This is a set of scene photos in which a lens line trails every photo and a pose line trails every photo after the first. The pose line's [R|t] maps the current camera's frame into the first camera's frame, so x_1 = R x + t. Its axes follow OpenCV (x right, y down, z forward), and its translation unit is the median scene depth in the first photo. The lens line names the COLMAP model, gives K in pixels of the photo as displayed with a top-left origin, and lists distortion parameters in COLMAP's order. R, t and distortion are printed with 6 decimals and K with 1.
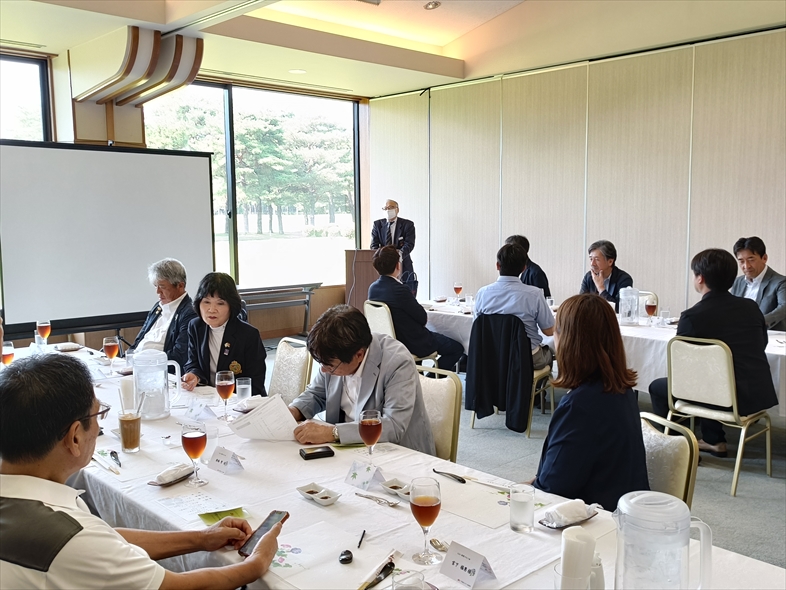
lens RADIAL K [[762.9, 0, 407.3], [0, 762.9, 287.8], [0, 0, 1]] dist [0.024408, 0.000000]
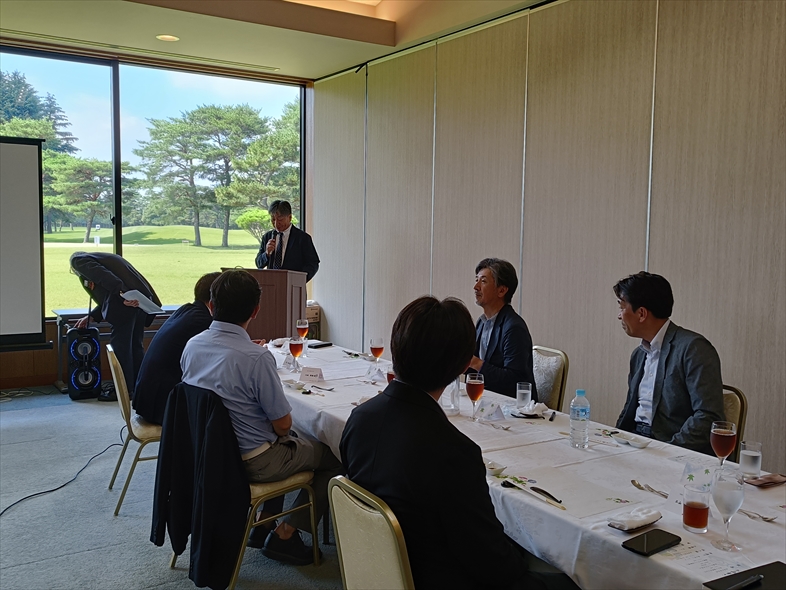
lens RADIAL K [[762.9, 0, 394.0], [0, 762.9, 289.3], [0, 0, 1]] dist [0.024408, 0.000000]
pose [[0.979243, 0.038777, -0.198947, 0.229109], [-0.041834, 0.999062, -0.011183, -0.024713], [0.198327, 0.019274, 0.979946, 0.258389]]
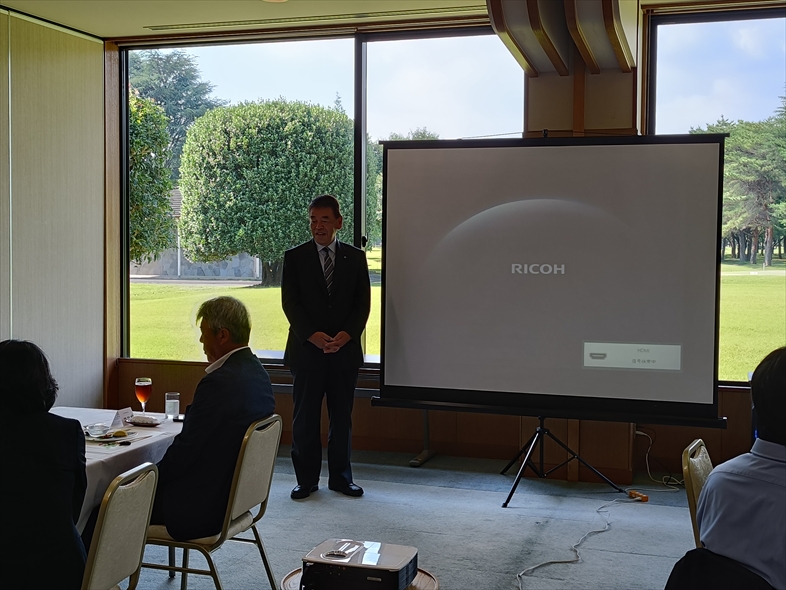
lens RADIAL K [[1053.5, 0, 386.8], [0, 1053.5, 274.2], [0, 0, 1]] dist [0.049237, 0.000000]
pose [[0.453093, 0.040470, -0.890544, 0.286948], [-0.093950, 0.995574, -0.002557, -0.041999], [0.886499, 0.084825, 0.454889, 0.375778]]
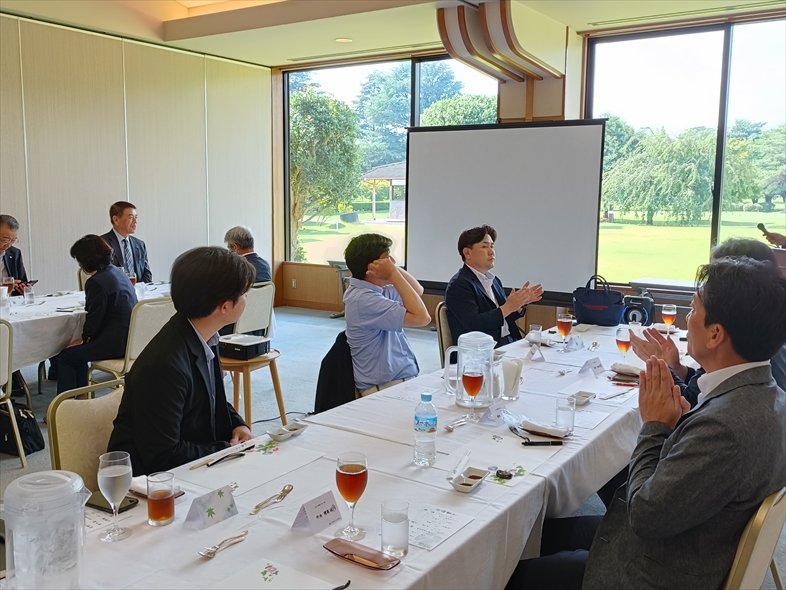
lens RADIAL K [[762.9, 0, 393.3], [0, 762.9, 290.5], [0, 0, 1]] dist [0.024408, 0.000000]
pose [[0.194482, 0.133534, -0.971774, 0.487845], [-0.103658, 0.987941, 0.115010, -0.052093], [0.975414, 0.078365, 0.205979, 0.524877]]
